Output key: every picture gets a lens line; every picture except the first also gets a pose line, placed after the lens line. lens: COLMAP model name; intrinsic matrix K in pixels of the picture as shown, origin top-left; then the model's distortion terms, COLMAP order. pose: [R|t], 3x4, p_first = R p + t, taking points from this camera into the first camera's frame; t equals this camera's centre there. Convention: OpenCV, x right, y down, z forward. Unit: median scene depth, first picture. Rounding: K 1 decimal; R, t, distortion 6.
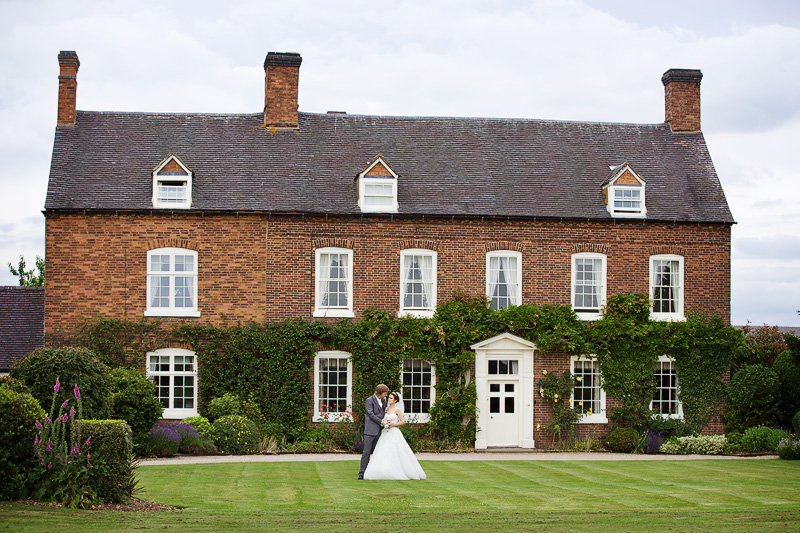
lens RADIAL K [[2127.9, 0, 400.0], [0, 2127.9, 266.5], [0, 0, 1]] dist [-0.173425, -1.686761]
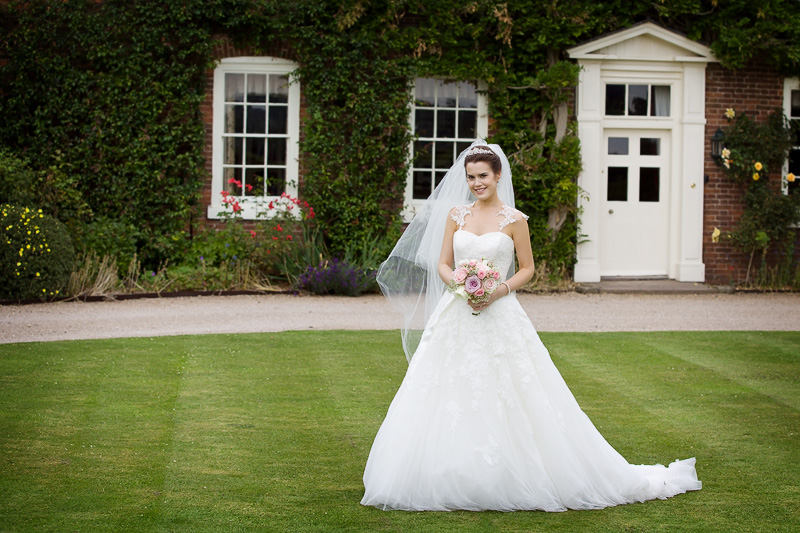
lens RADIAL K [[2127.9, 0, 400.0], [0, 2127.9, 266.5], [0, 0, 1]] dist [-0.173425, -1.686761]
pose [[0.999621, 0.010351, 0.025523, -0.012597], [-0.013113, 0.993785, 0.110541, 0.033839], [-0.024220, -0.110834, 0.993544, 0.559783]]
